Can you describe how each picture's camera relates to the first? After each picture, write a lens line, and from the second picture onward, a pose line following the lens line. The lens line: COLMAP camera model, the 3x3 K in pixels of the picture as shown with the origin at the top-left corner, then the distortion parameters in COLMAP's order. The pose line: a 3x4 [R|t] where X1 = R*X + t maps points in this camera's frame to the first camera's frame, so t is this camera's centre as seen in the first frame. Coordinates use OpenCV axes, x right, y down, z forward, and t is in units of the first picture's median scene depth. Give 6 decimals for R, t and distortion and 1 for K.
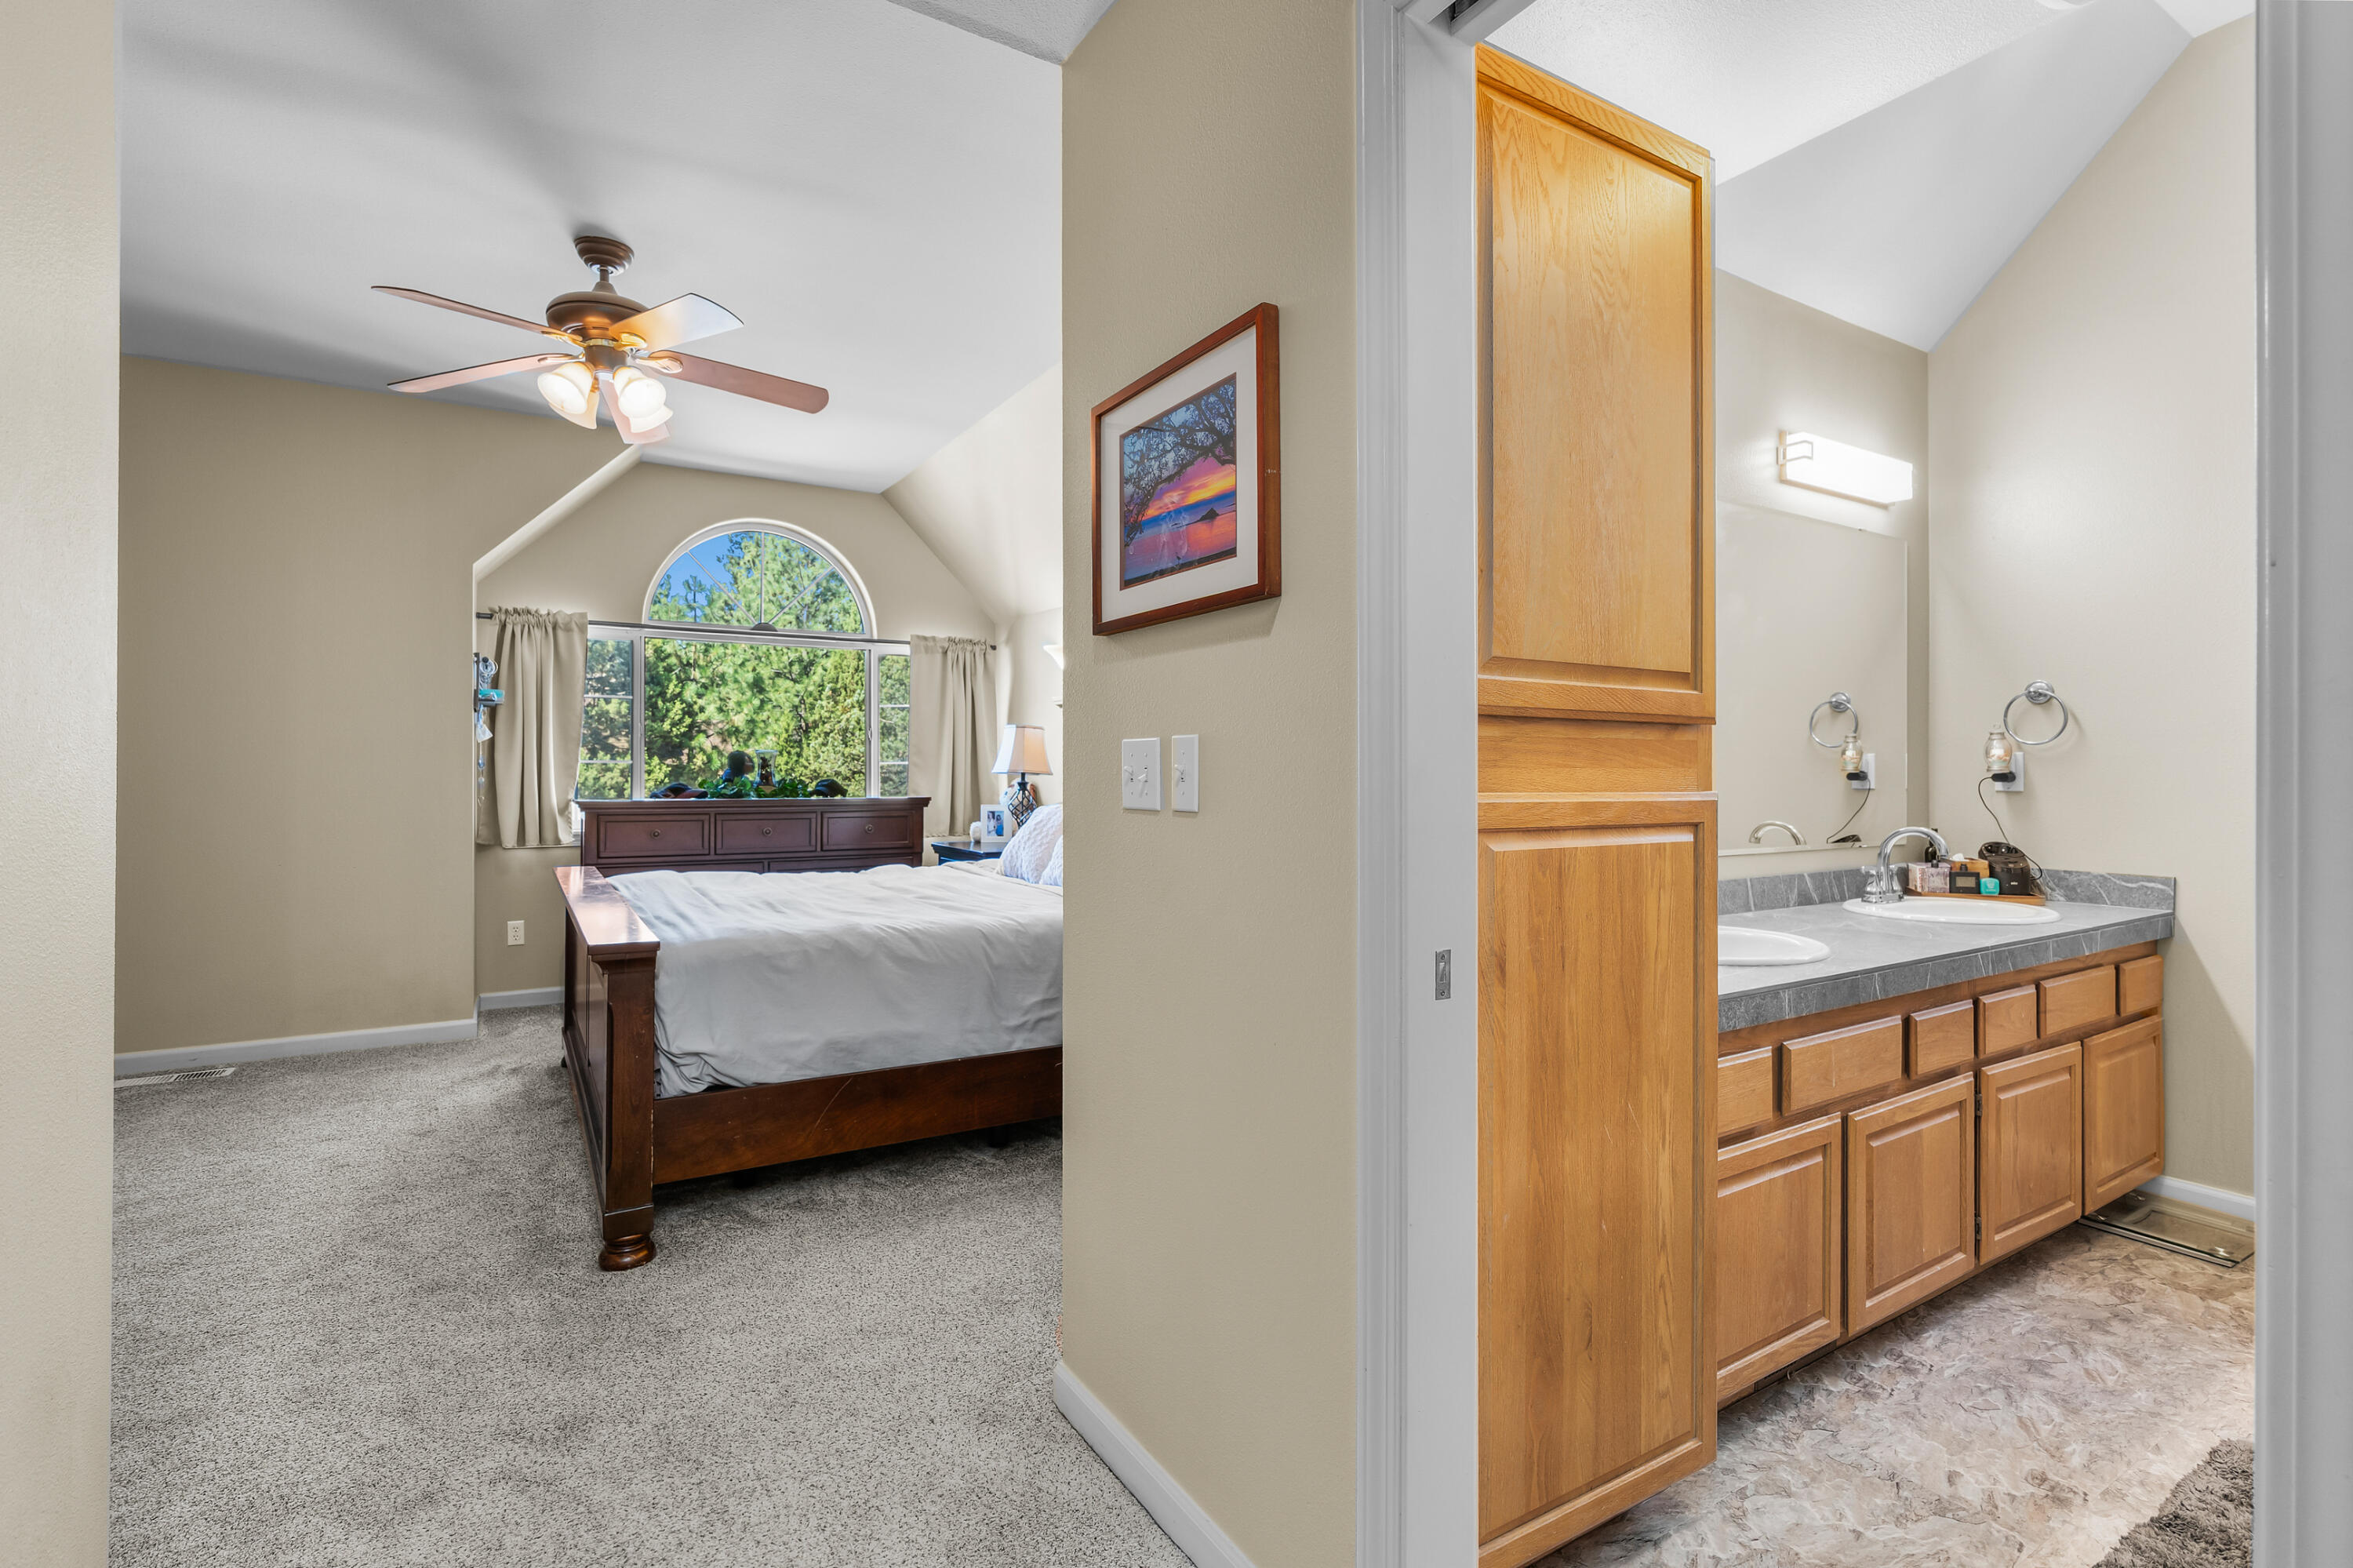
lens RADIAL K [[1071.1, 0, 1169.7], [0, 1071.1, 766.4], [0, 0, 1]] dist [-0.002540, 0.001478]
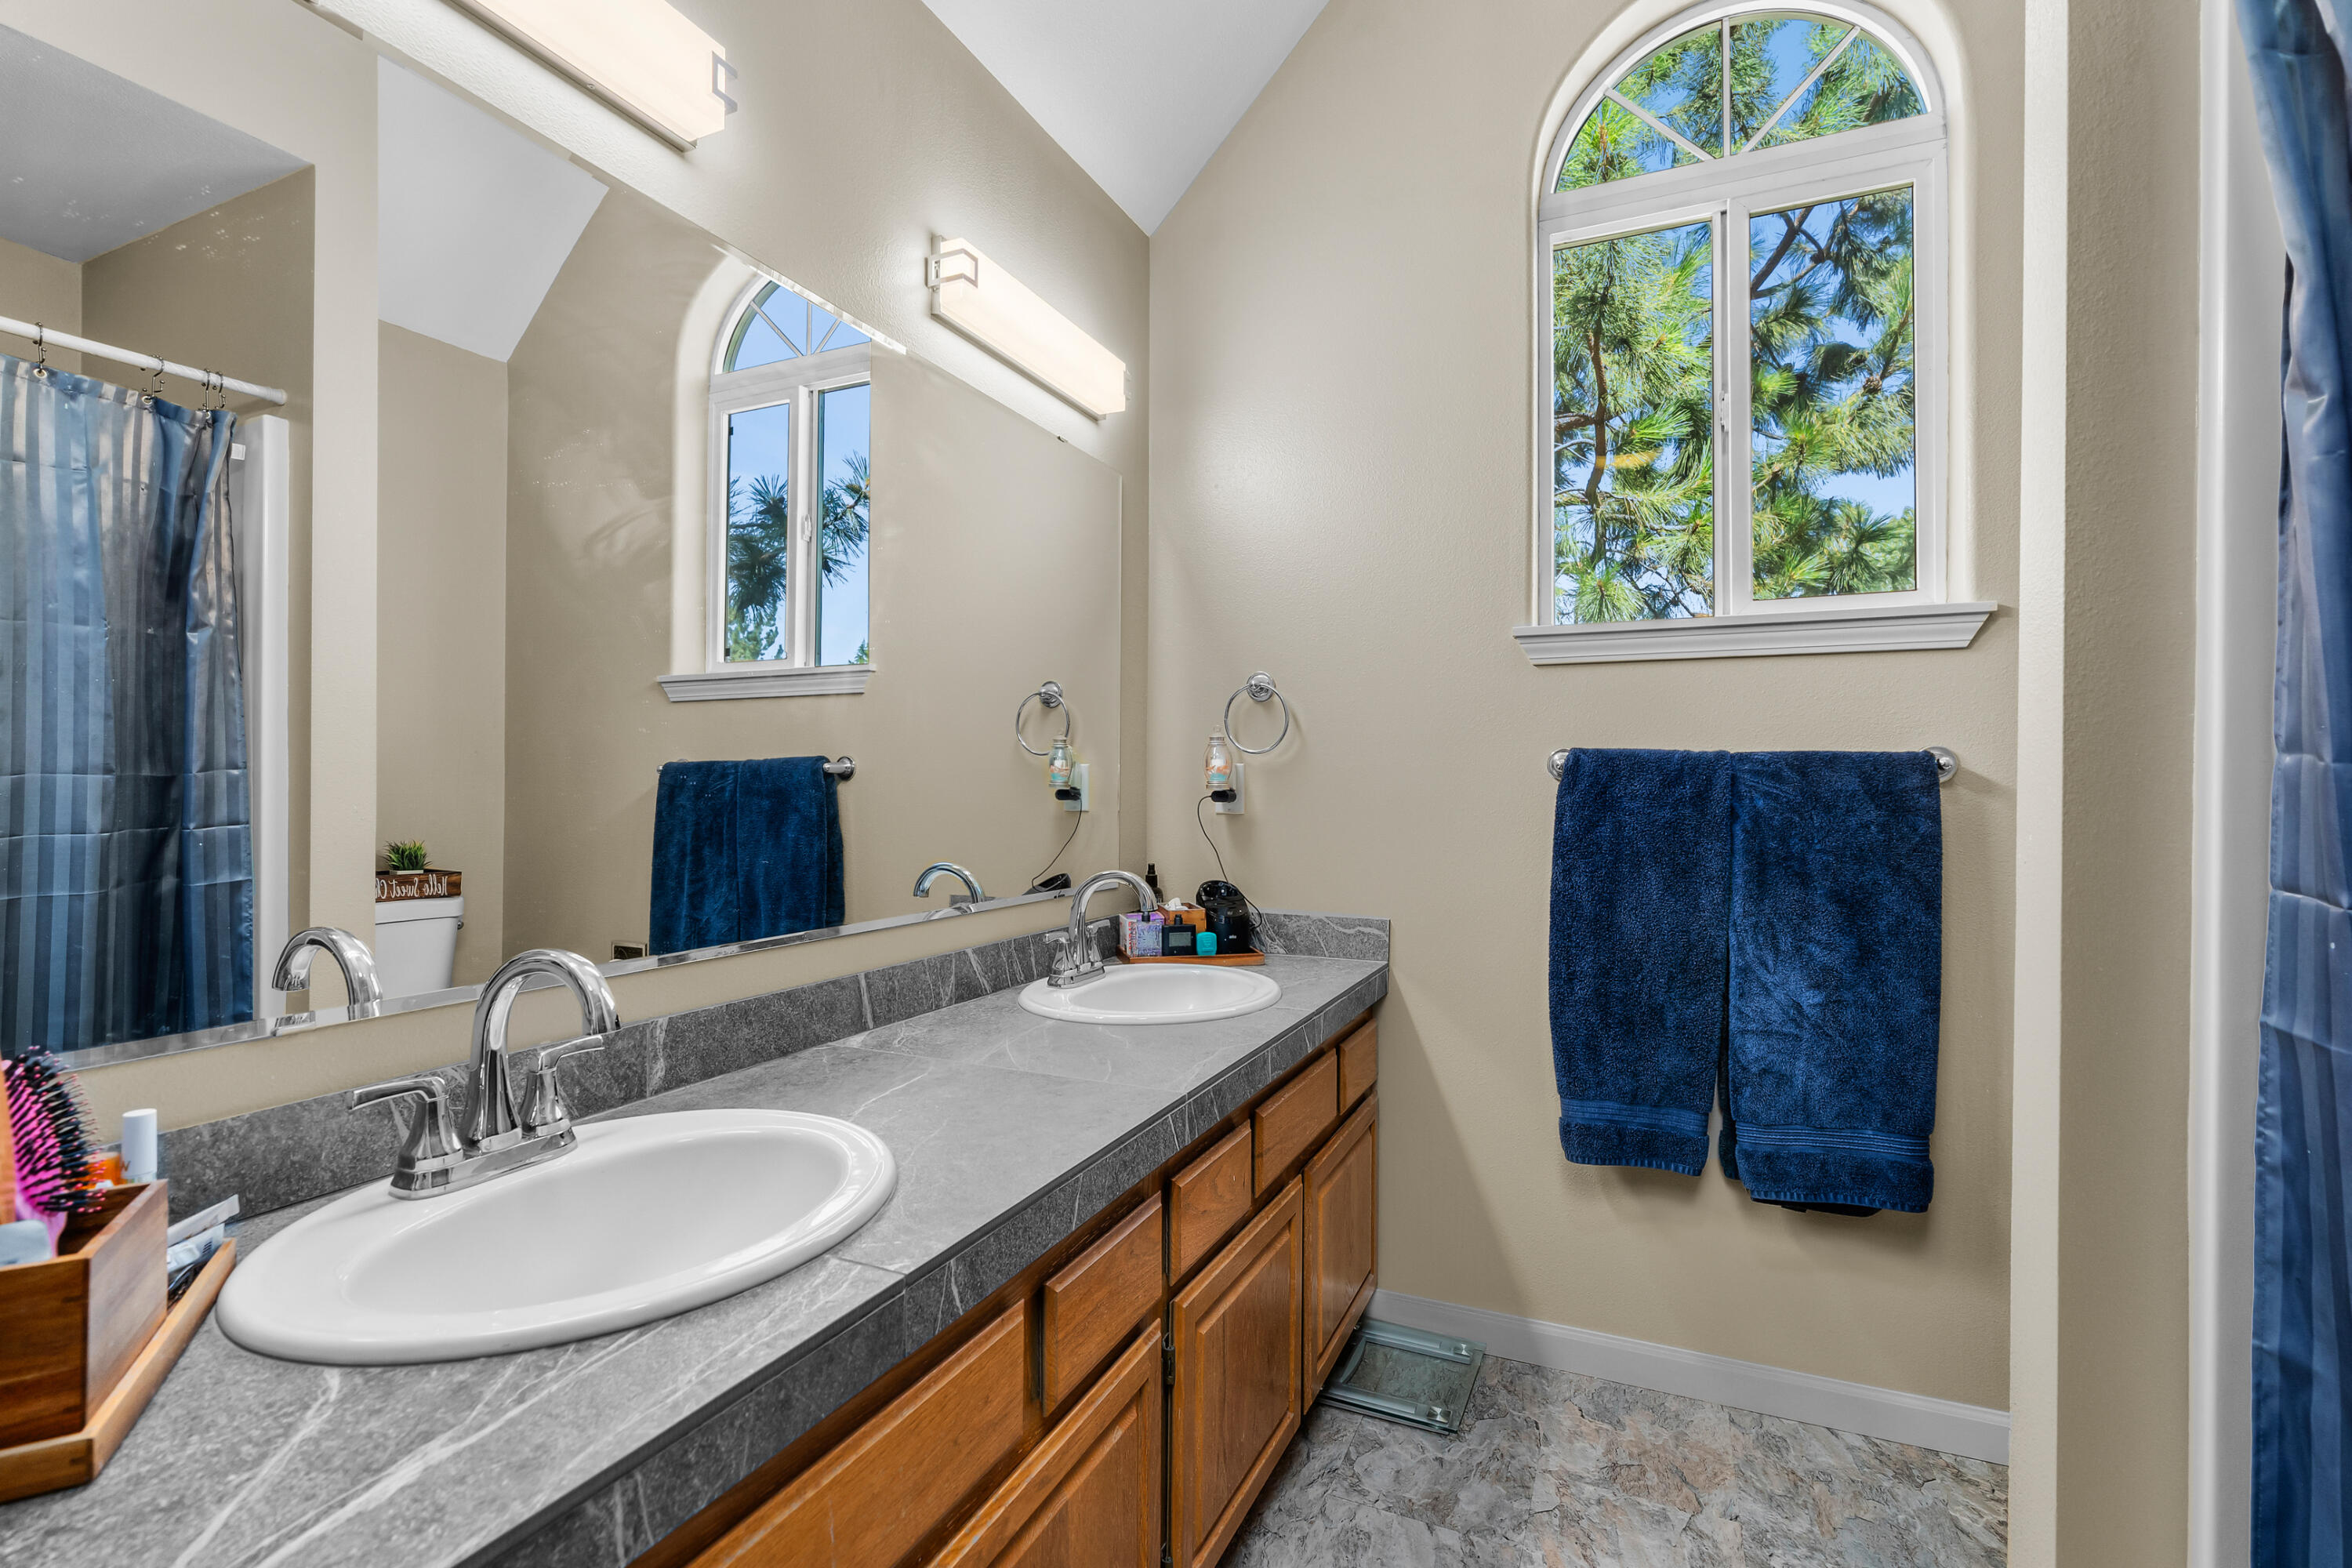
lens RADIAL K [[1070.6, 0, 1173.1], [0, 1070.6, 784.4], [0, 0, 1]] dist [-0.002540, 0.001478]
pose [[0.827409, 0.004175, 0.561585, 0.334365], [-0.006676, 0.999975, 0.002403, -0.000034], [-0.561561, -0.005738, 0.827416, 0.404576]]
